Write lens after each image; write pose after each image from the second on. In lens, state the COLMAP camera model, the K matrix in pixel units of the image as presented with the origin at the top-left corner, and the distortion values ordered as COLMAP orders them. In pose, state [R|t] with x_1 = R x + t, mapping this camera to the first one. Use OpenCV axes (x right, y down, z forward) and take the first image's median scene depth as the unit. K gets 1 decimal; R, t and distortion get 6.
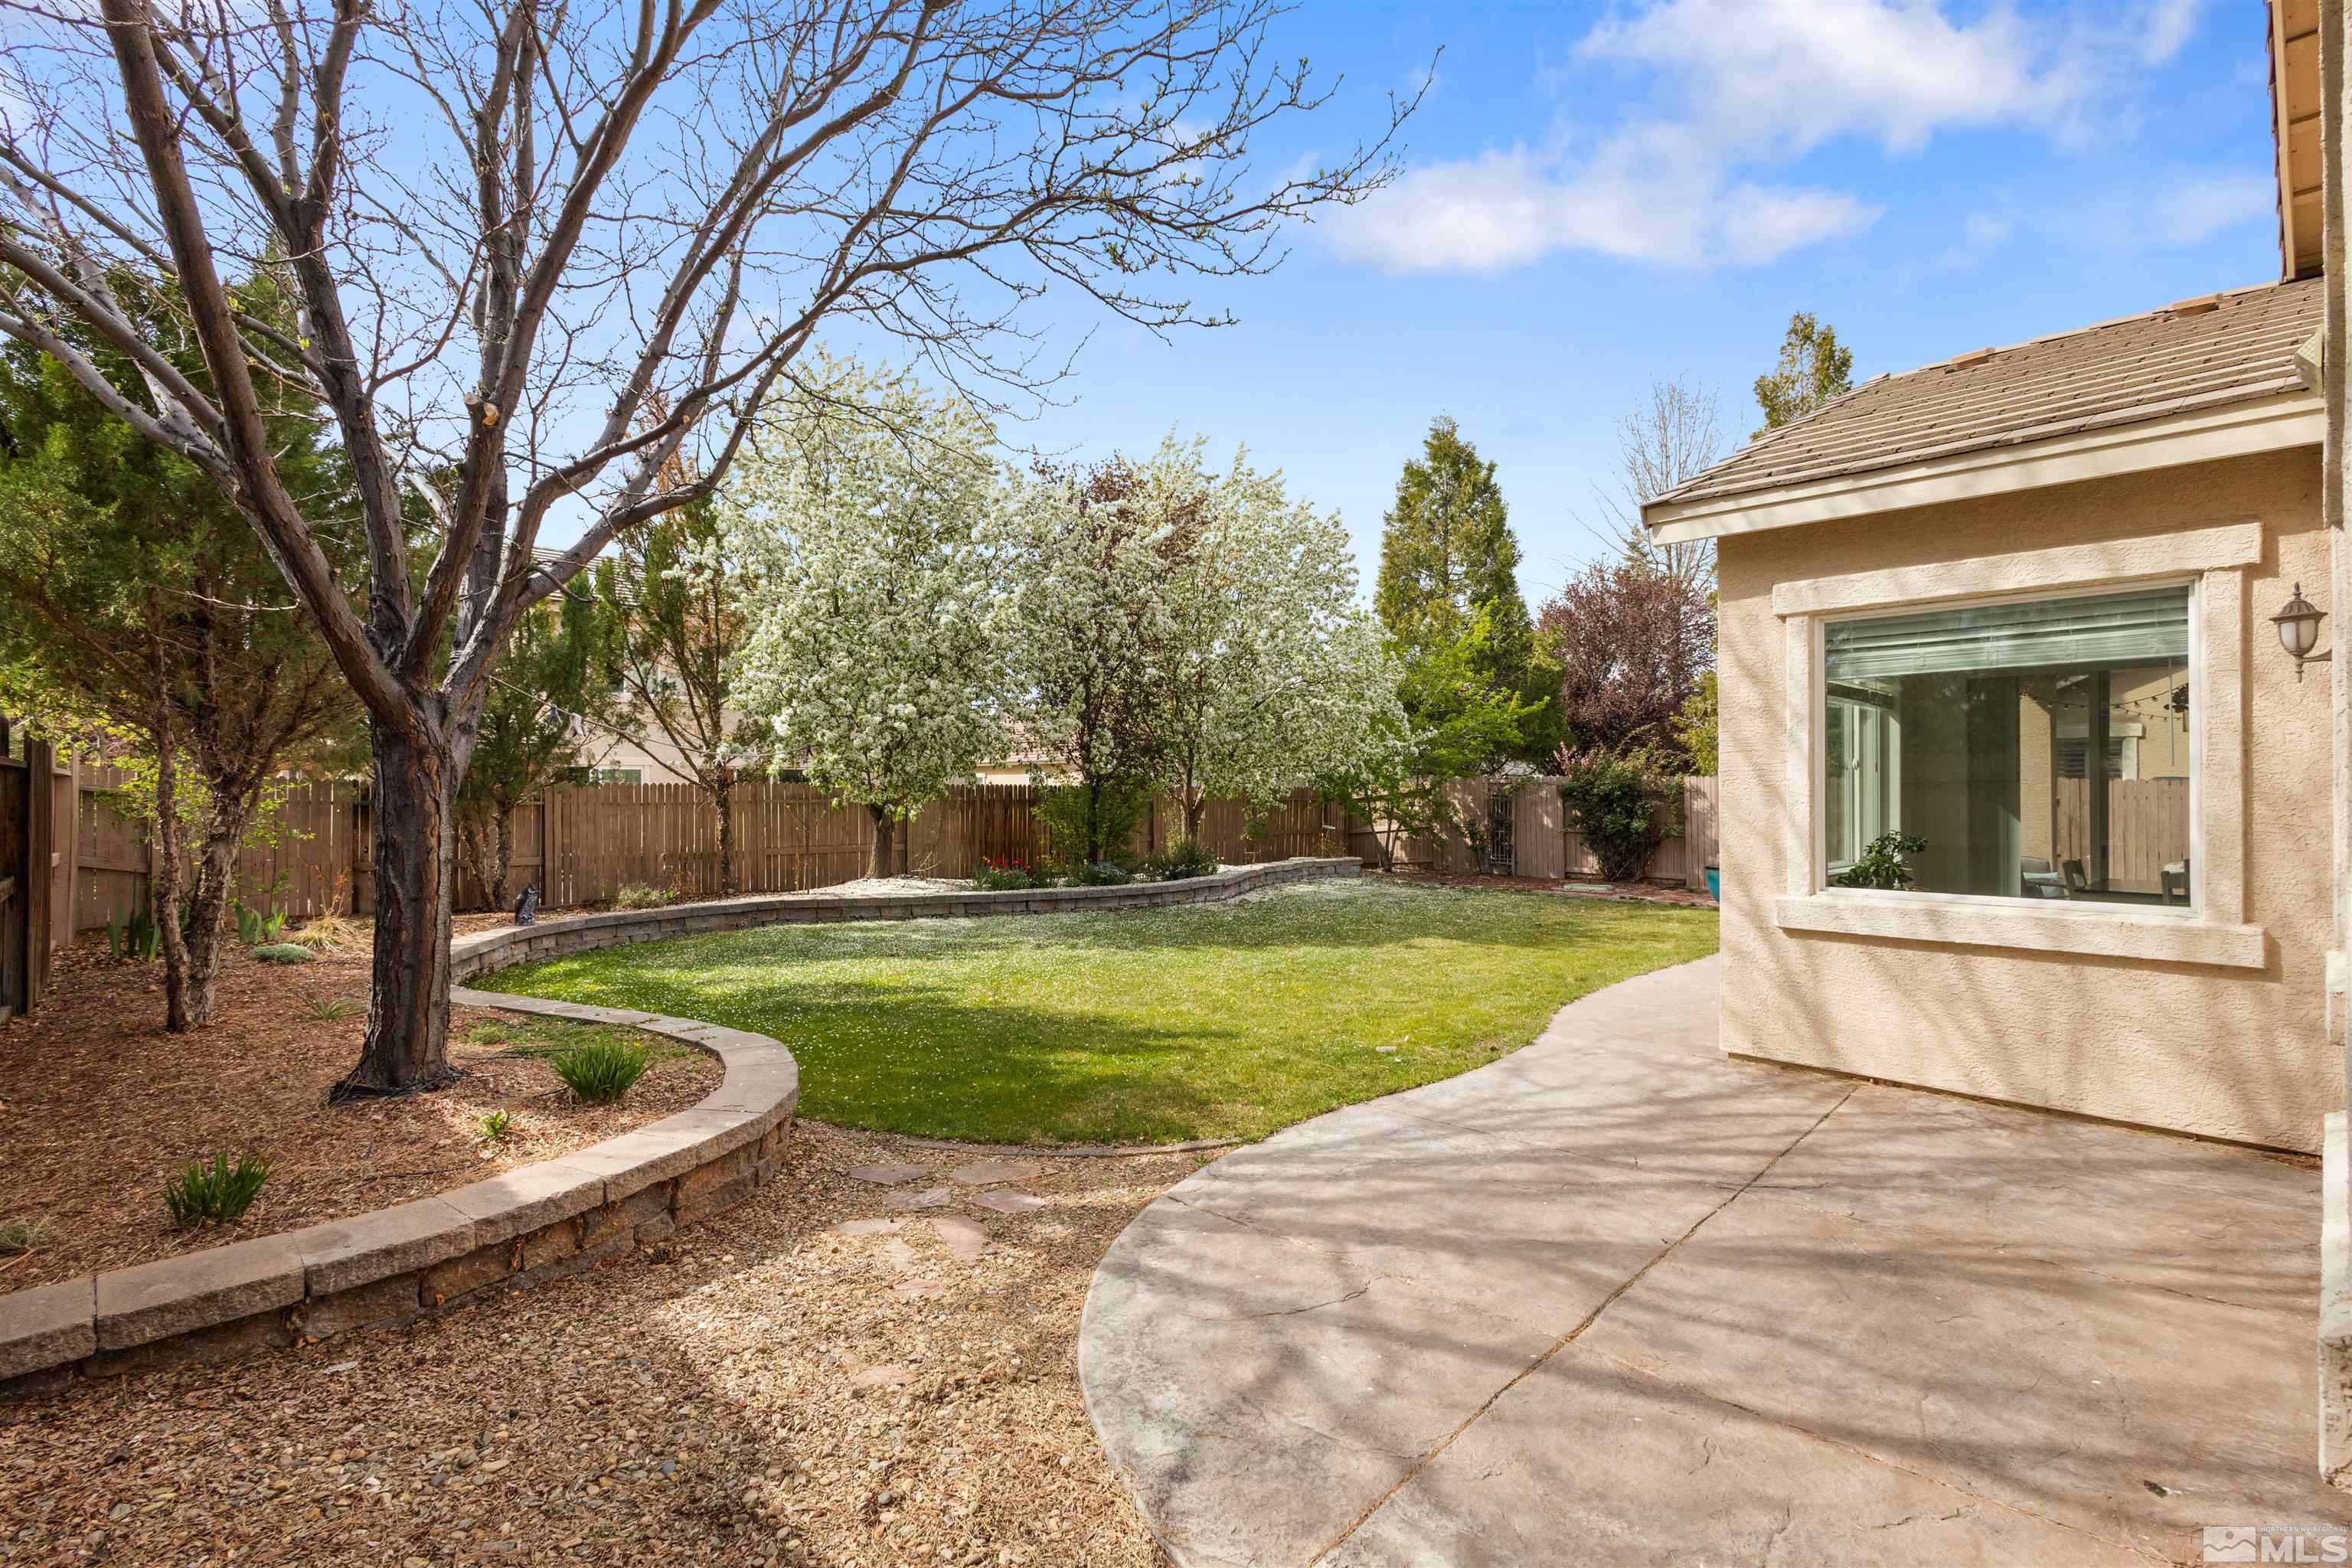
lens RADIAL K [[1063.9, 0, 1157.9], [0, 1063.9, 784.2], [0, 0, 1]] dist [0.000785, -0.000558]
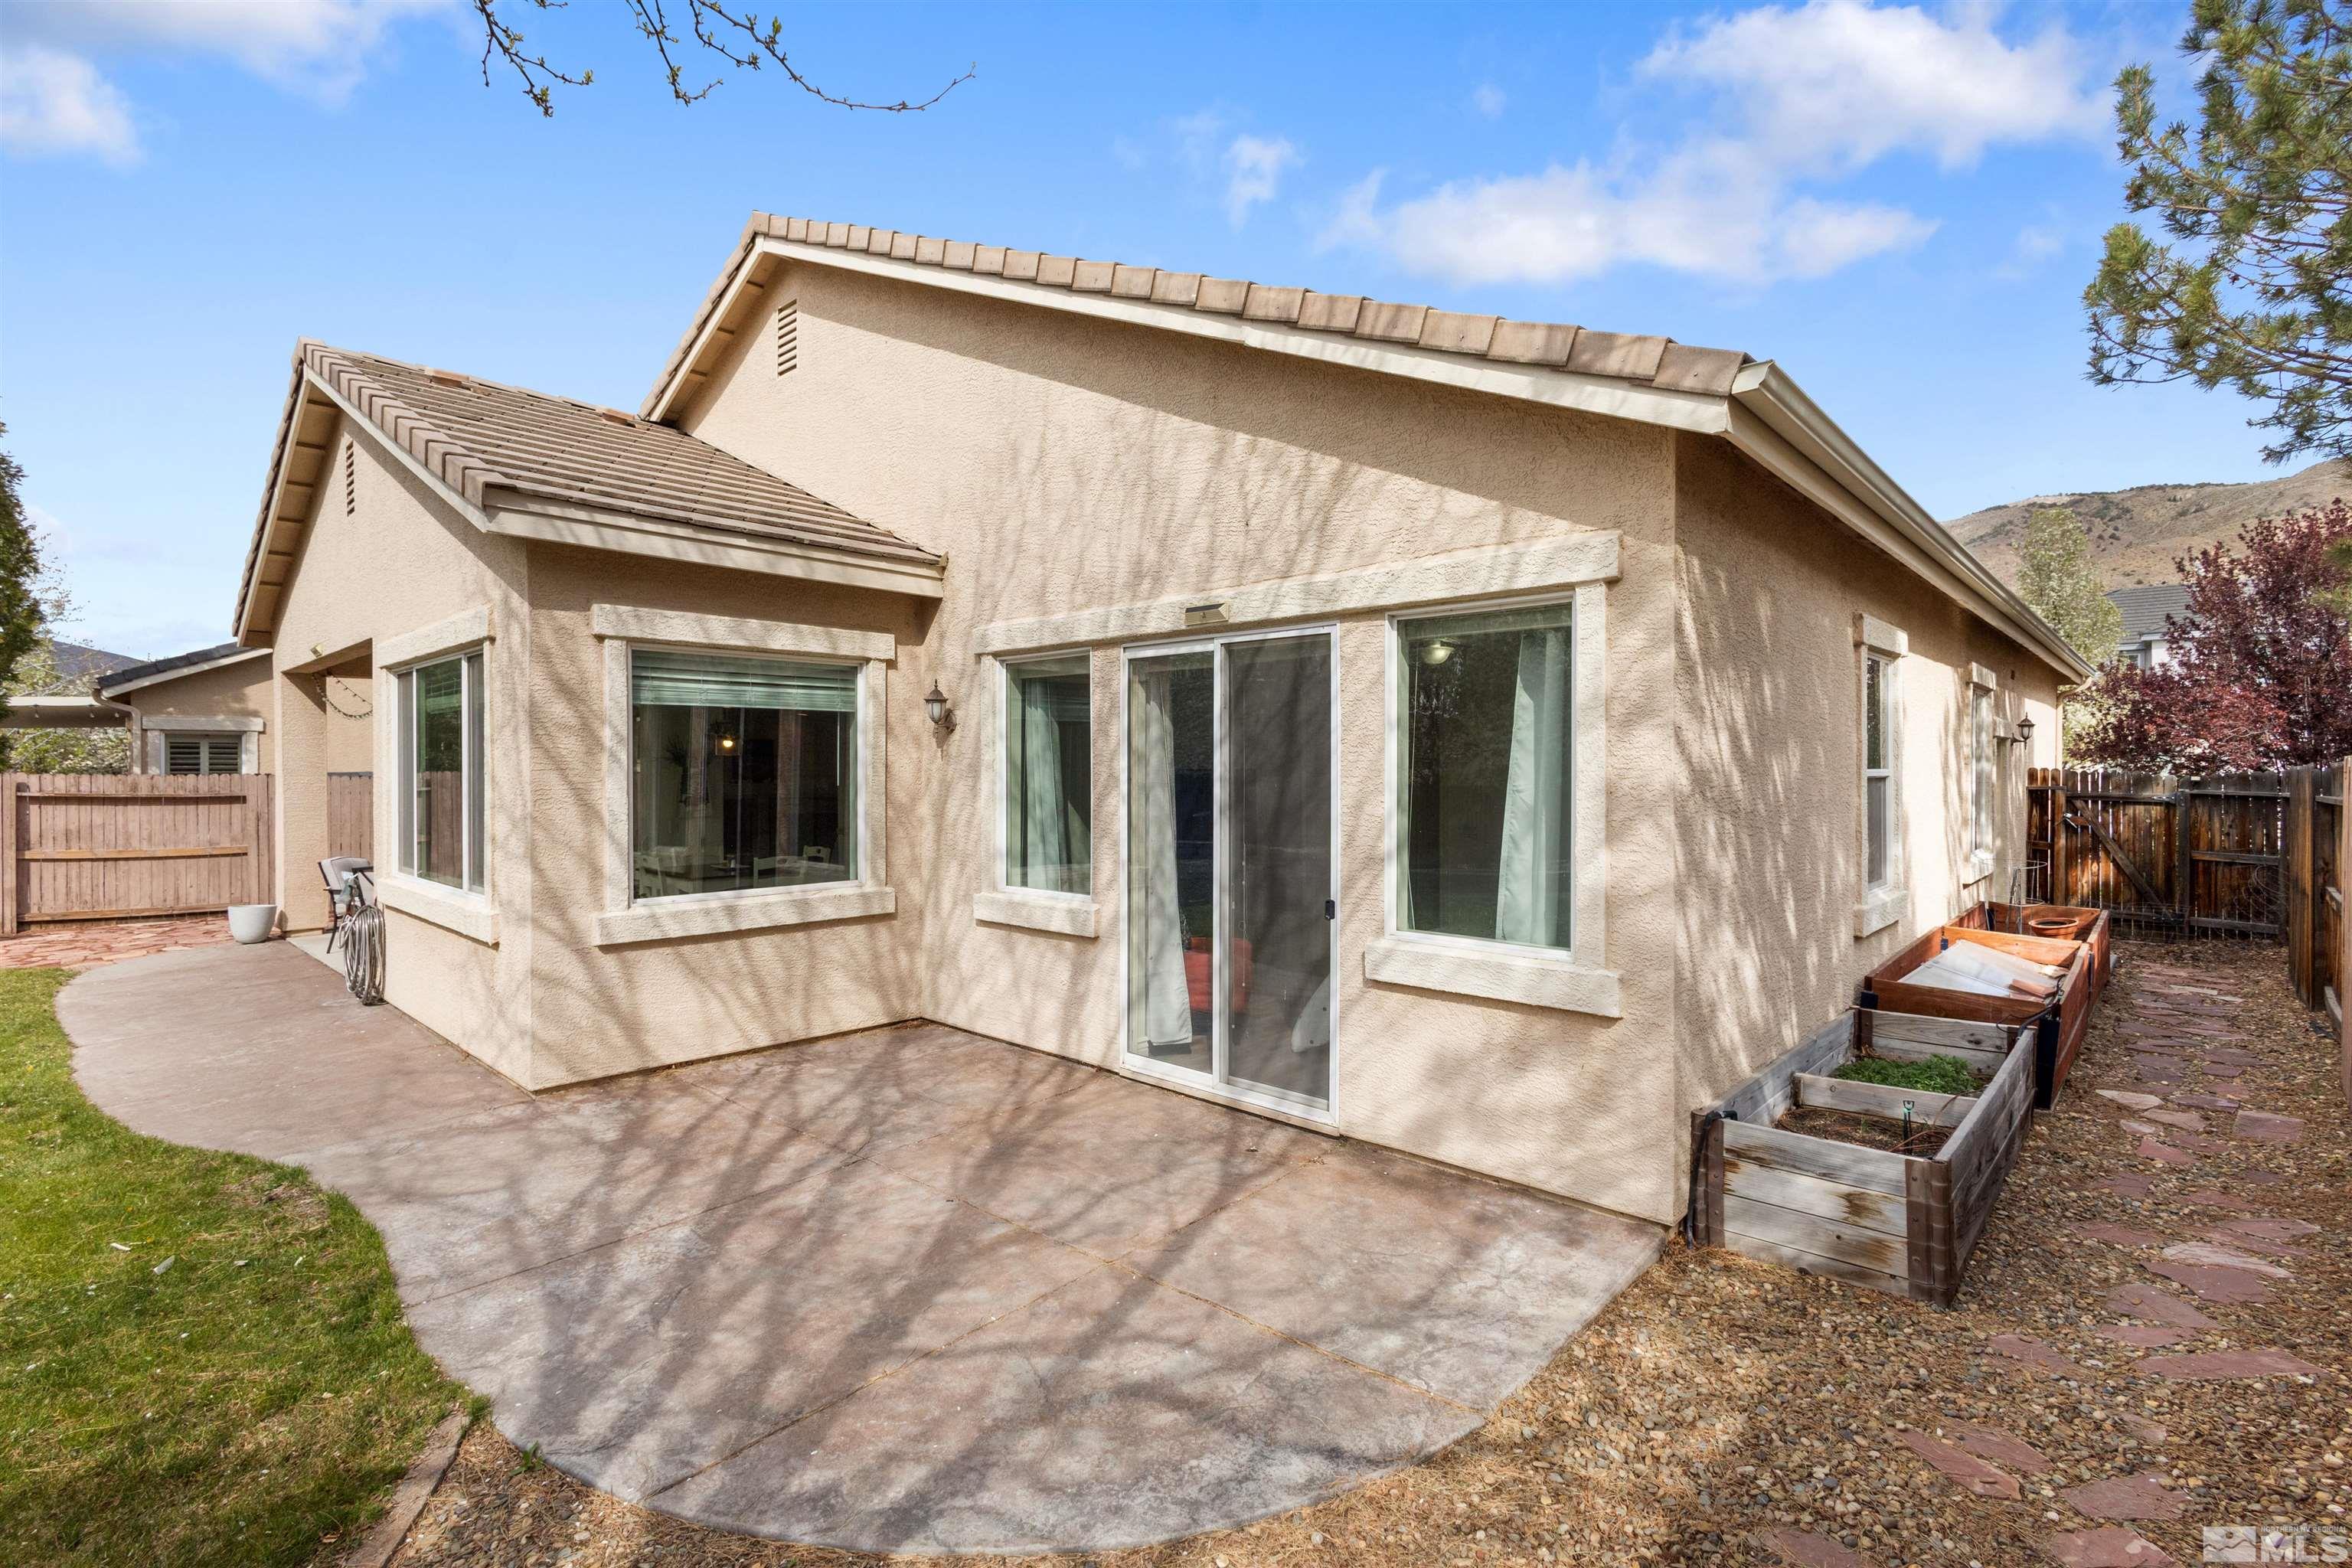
lens RADIAL K [[1083.9, 0, 1177.3], [0, 1083.9, 763.6], [0, 0, 1]] dist [0.000215, -0.001048]
pose [[-0.071837, 0.003670, 0.997410, -0.614666], [-0.003971, 0.999984, -0.003966, -0.045943], [-0.997408, -0.004246, -0.071821, 0.682350]]
